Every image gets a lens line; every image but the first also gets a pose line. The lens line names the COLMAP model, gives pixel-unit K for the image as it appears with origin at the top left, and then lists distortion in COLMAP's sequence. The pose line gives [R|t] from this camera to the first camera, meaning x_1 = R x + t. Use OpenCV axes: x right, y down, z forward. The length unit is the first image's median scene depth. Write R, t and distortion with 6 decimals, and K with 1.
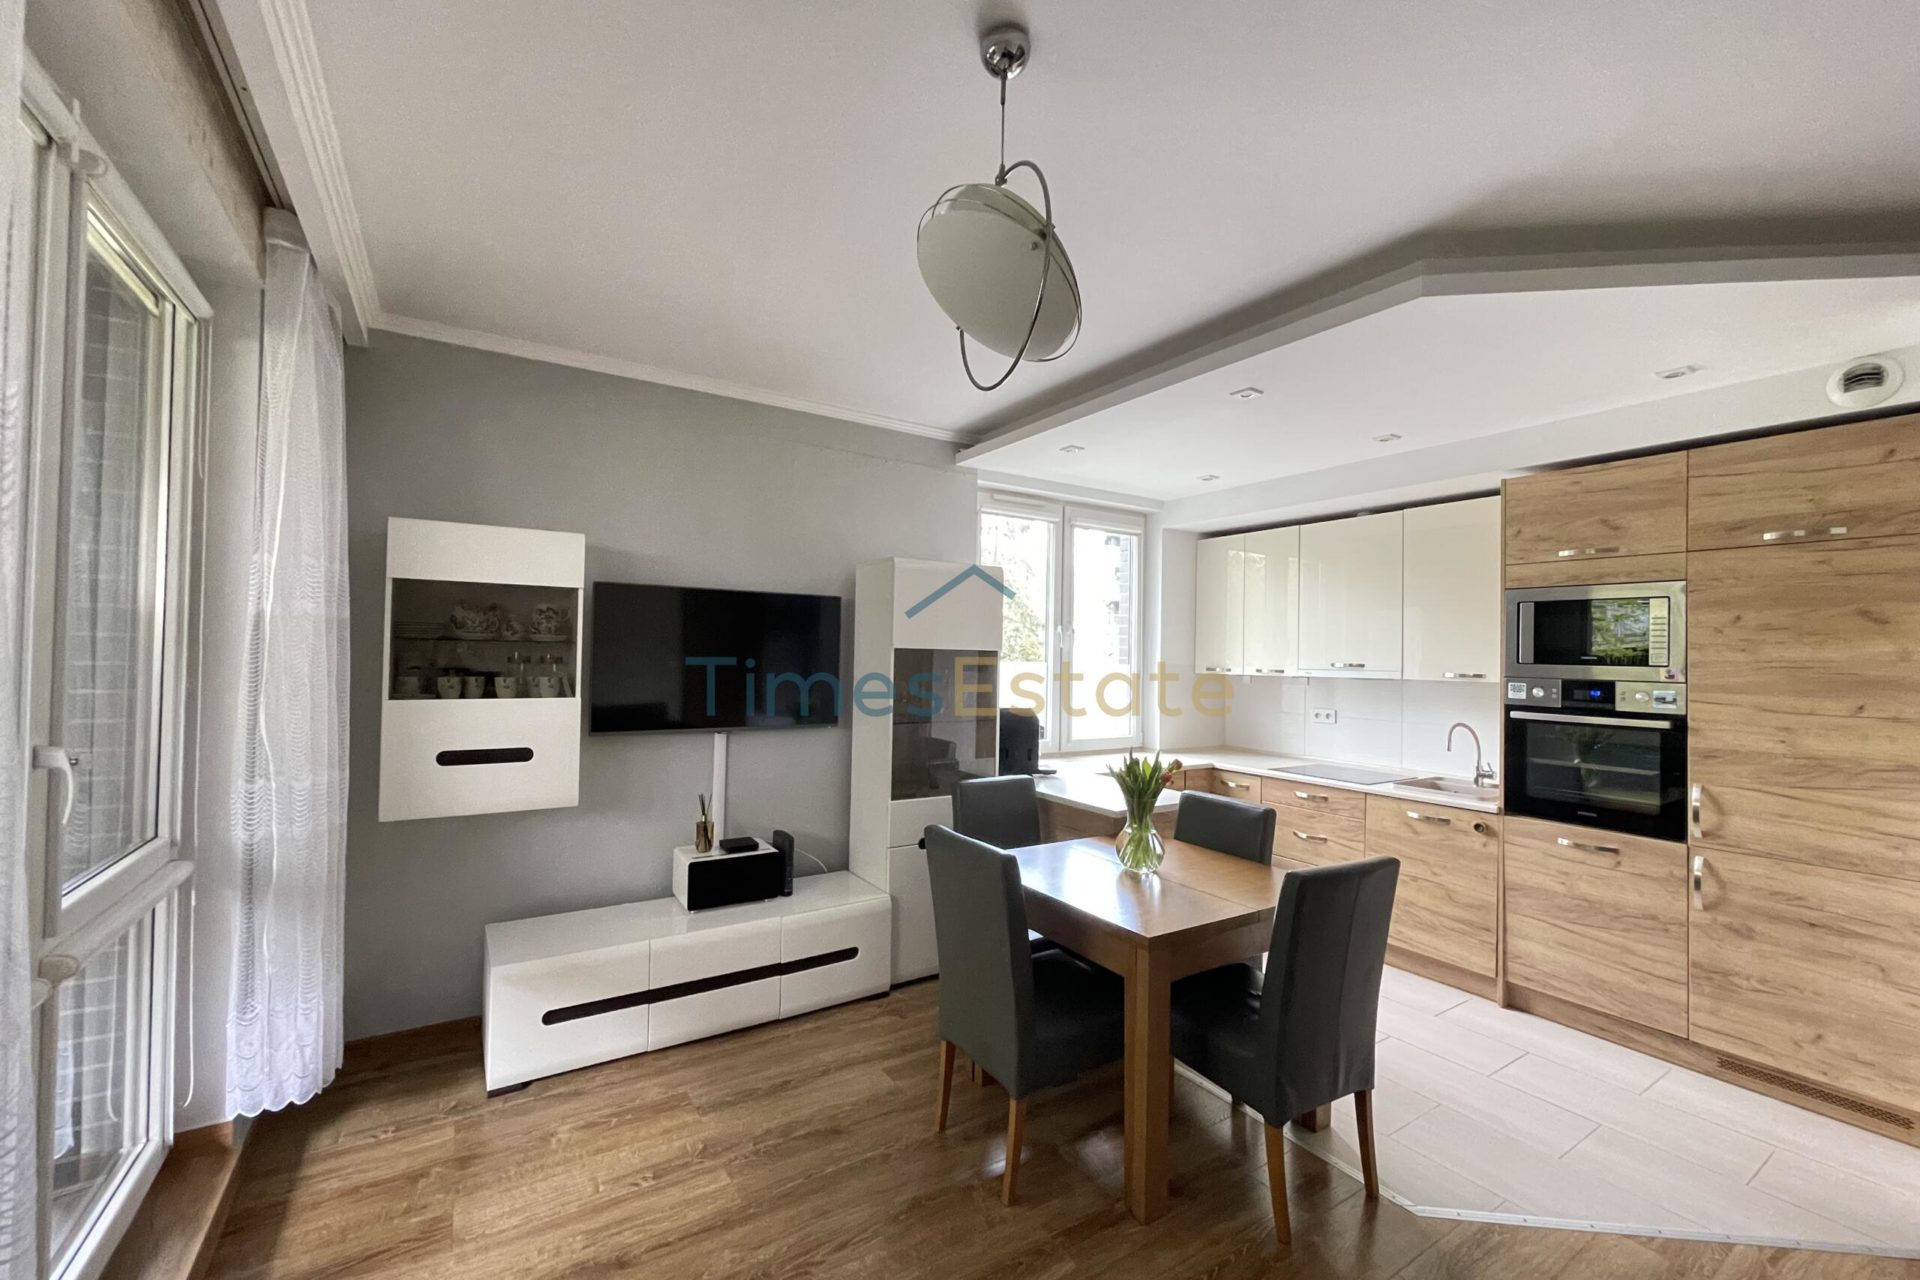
lens RADIAL K [[769.6, 0, 952.6], [0, 769.6, 639.7], [0, 0, 1]] dist [-0.000174, -0.001328]
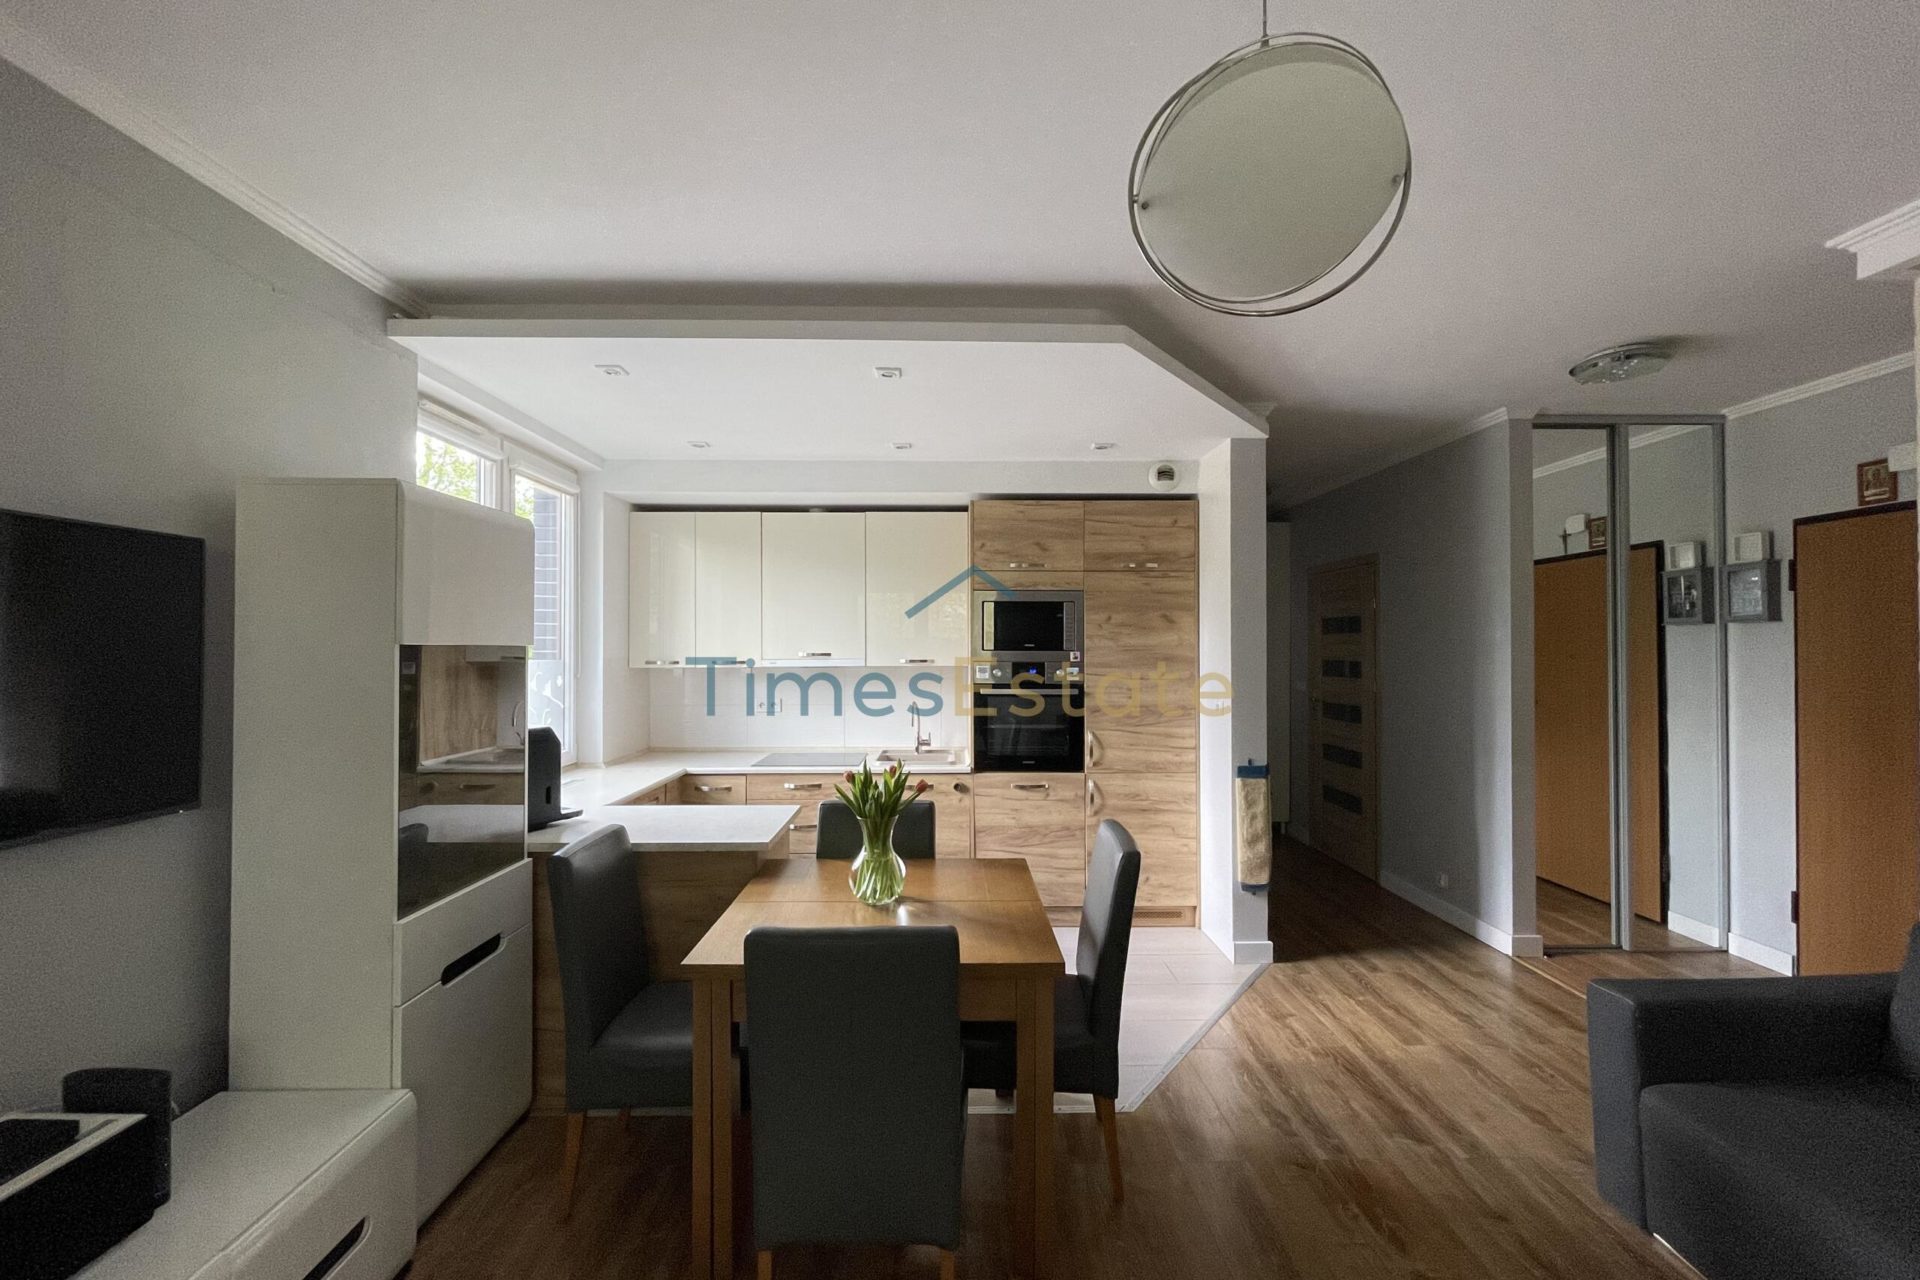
lens RADIAL K [[769.6, 0, 954.0], [0, 769.6, 639.6], [0, 0, 1]] dist [-0.000174, -0.001328]
pose [[0.526758, -0.008253, 0.849975, -0.388577], [-0.007071, 0.999876, 0.014090, -0.003945], [-0.849986, -0.013432, 0.526634, 0.426550]]
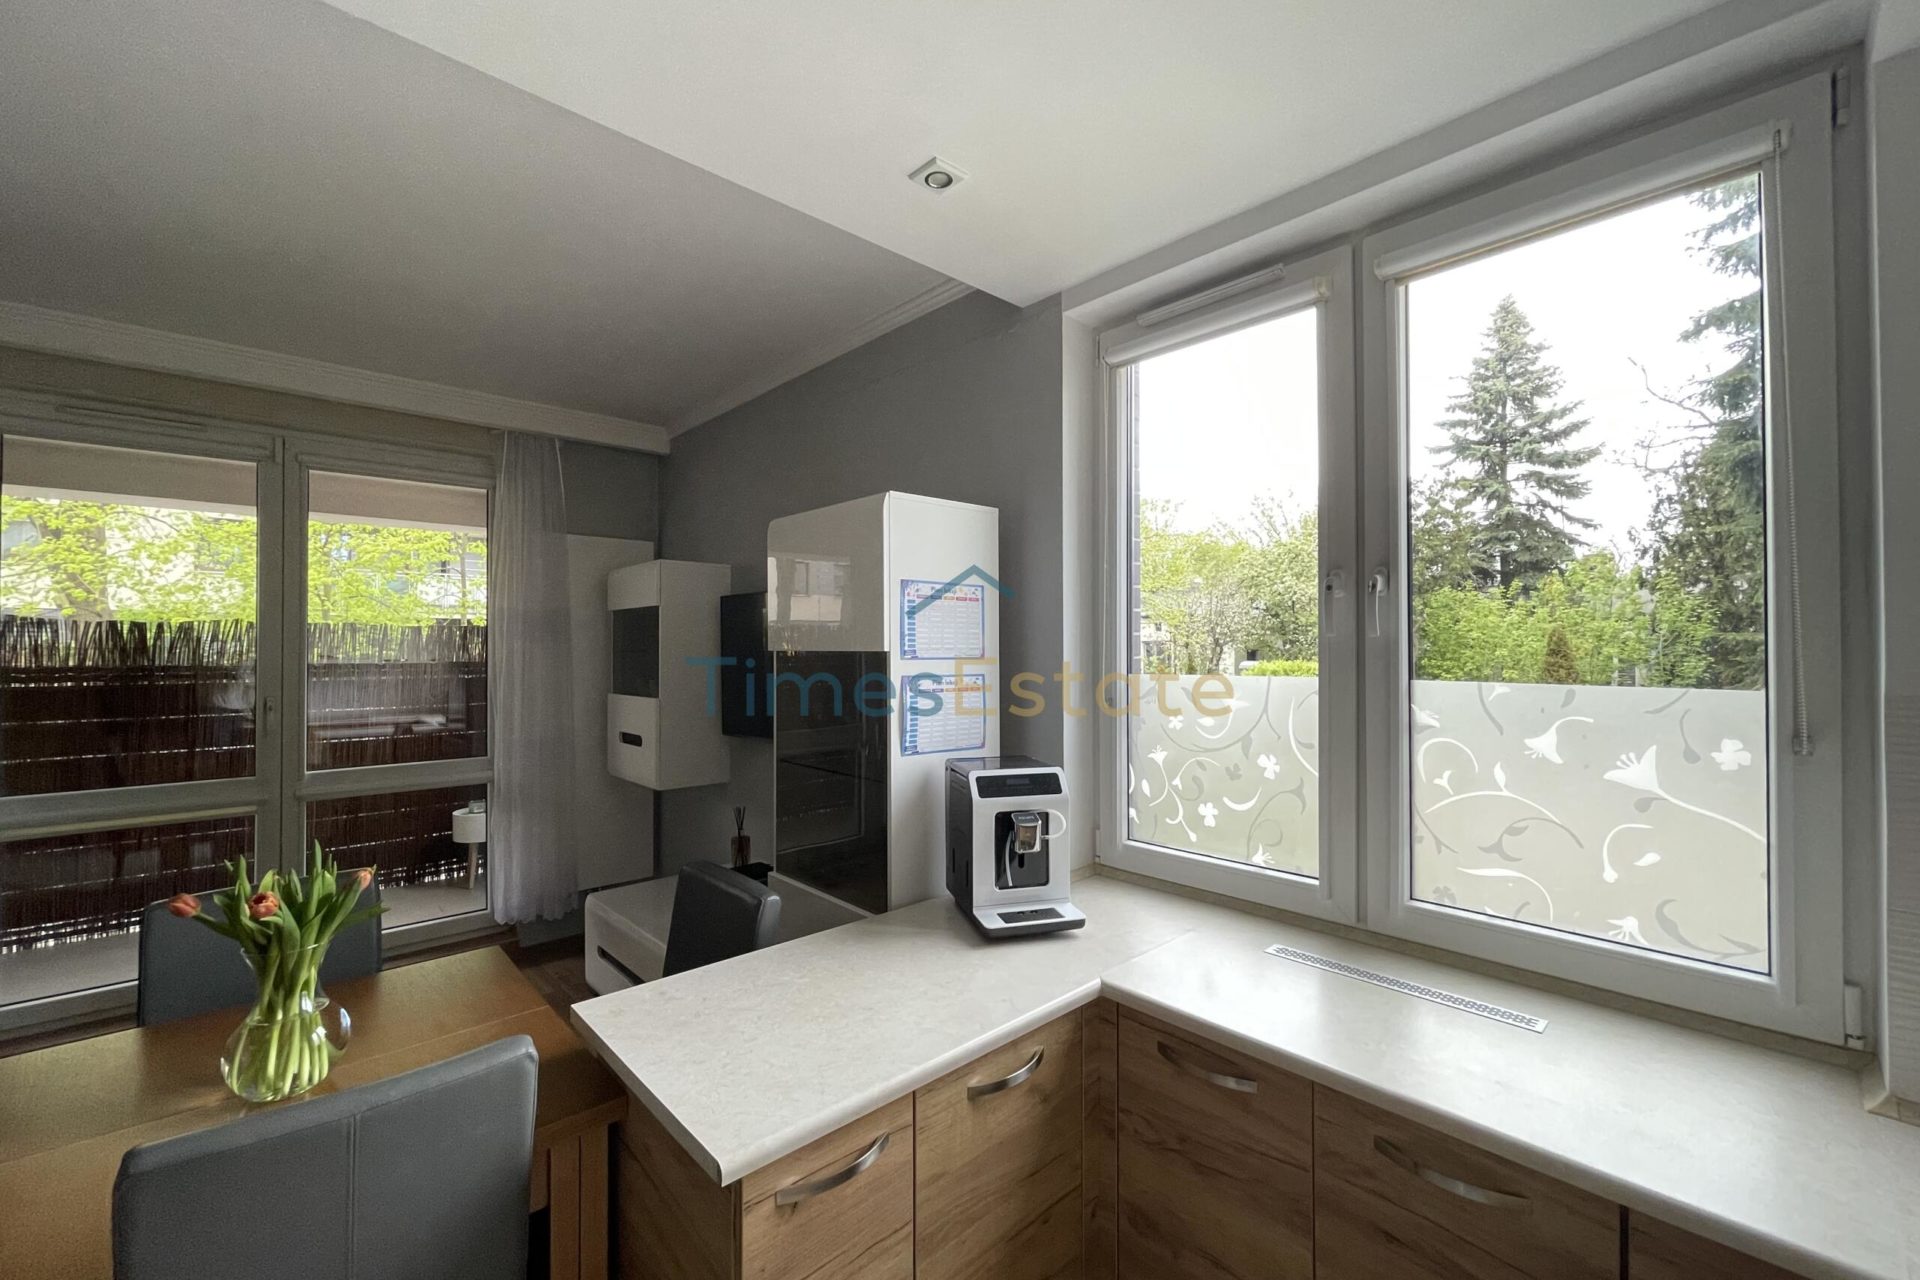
lens RADIAL K [[769.6, 0, 954.0], [0, 769.6, 643.8], [0, 0, 1]] dist [-0.000174, -0.001328]
pose [[0.182349, -0.024148, -0.982937, 0.728997], [0.023854, 0.999513, -0.020130, 0.026327], [0.982945, -0.019776, 0.182836, 1.186880]]
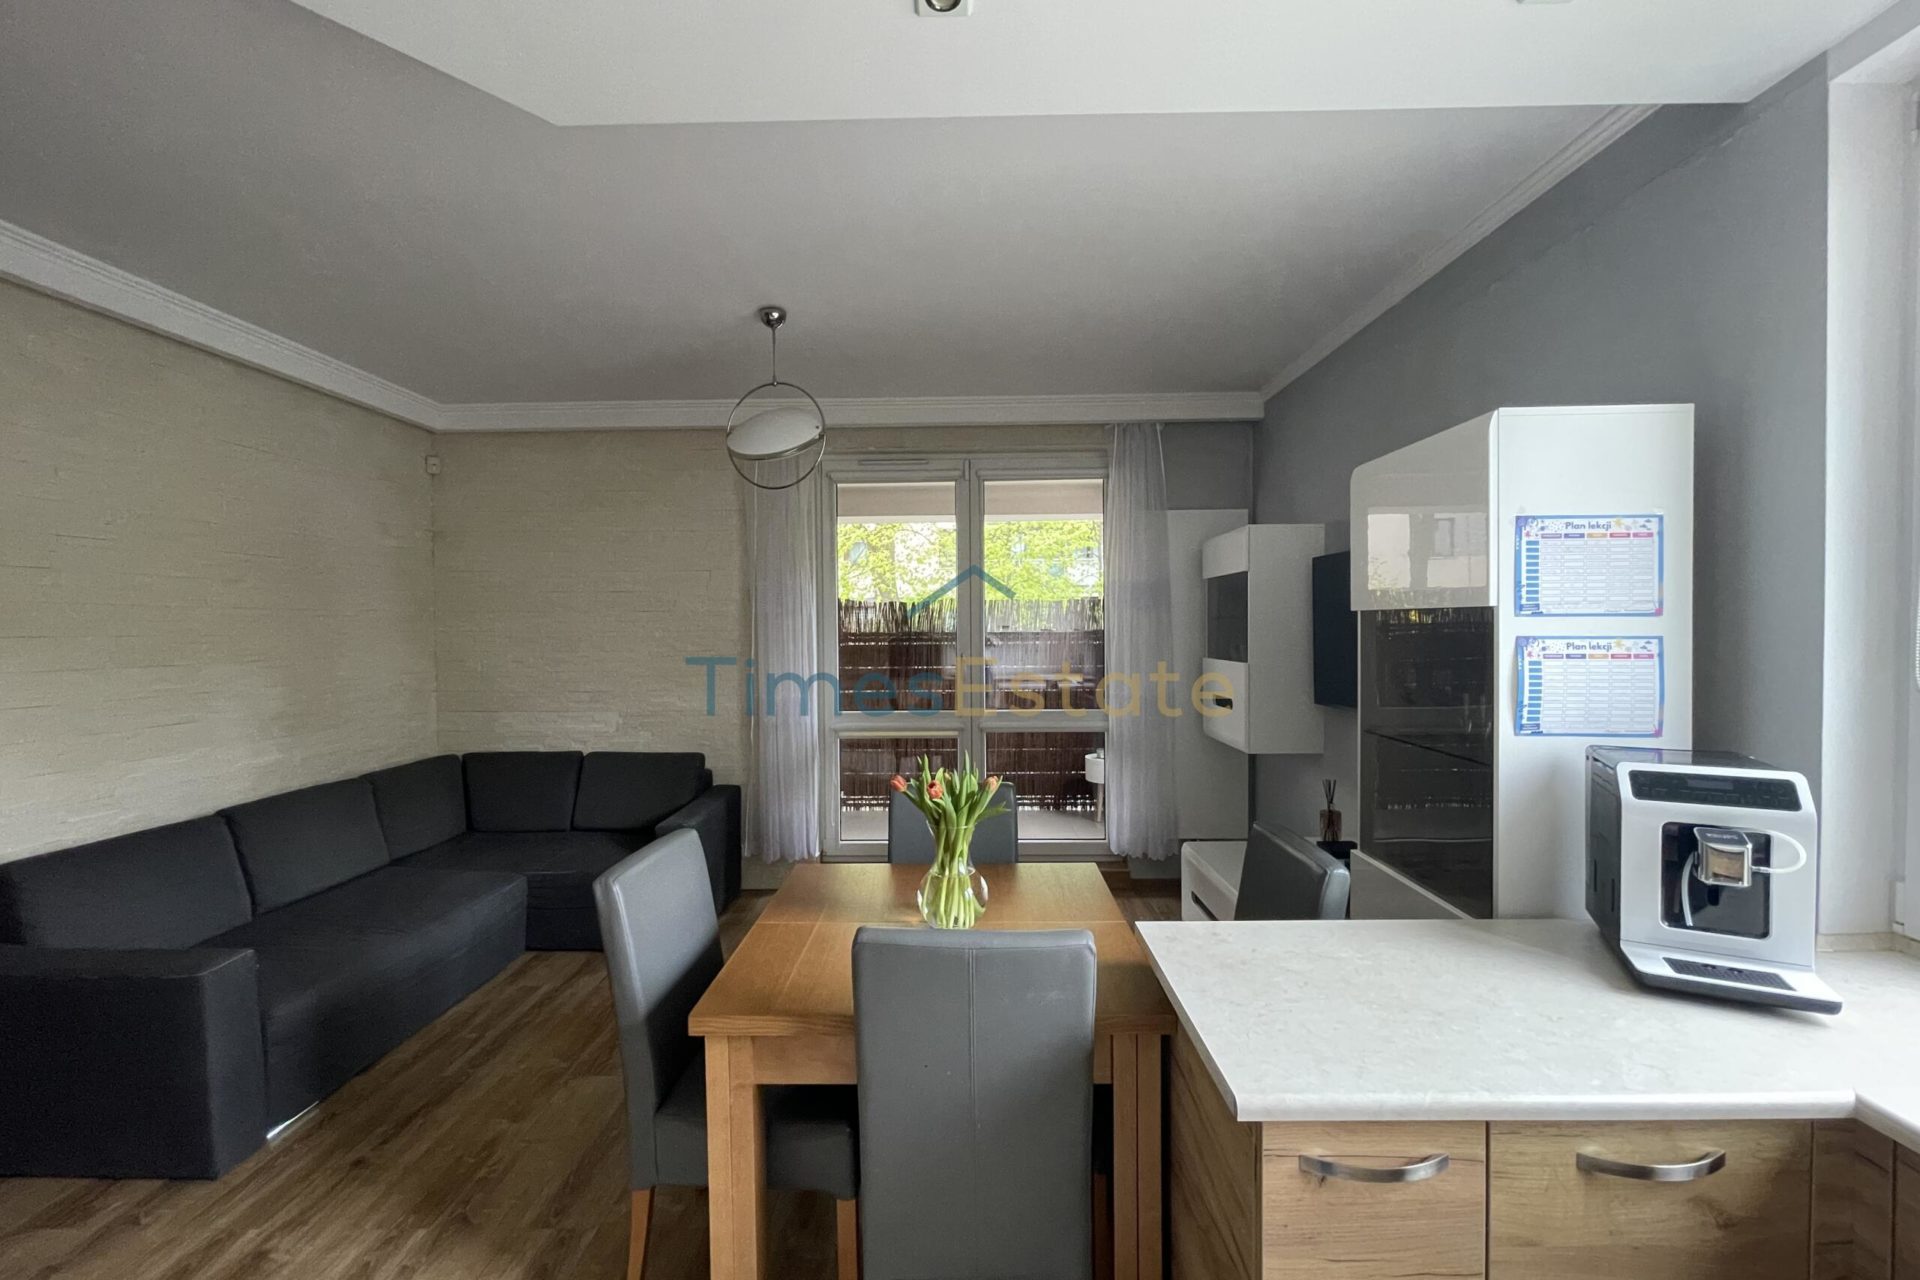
lens RADIAL K [[769.6, 0, 956.0], [0, 769.6, 641.4], [0, 0, 1]] dist [-0.000174, -0.001328]
pose [[-0.545776, 0.005751, -0.837912, 0.731161], [0.015396, 0.999876, -0.003165, 0.038808], [0.837790, -0.014628, -0.545797, 1.228060]]
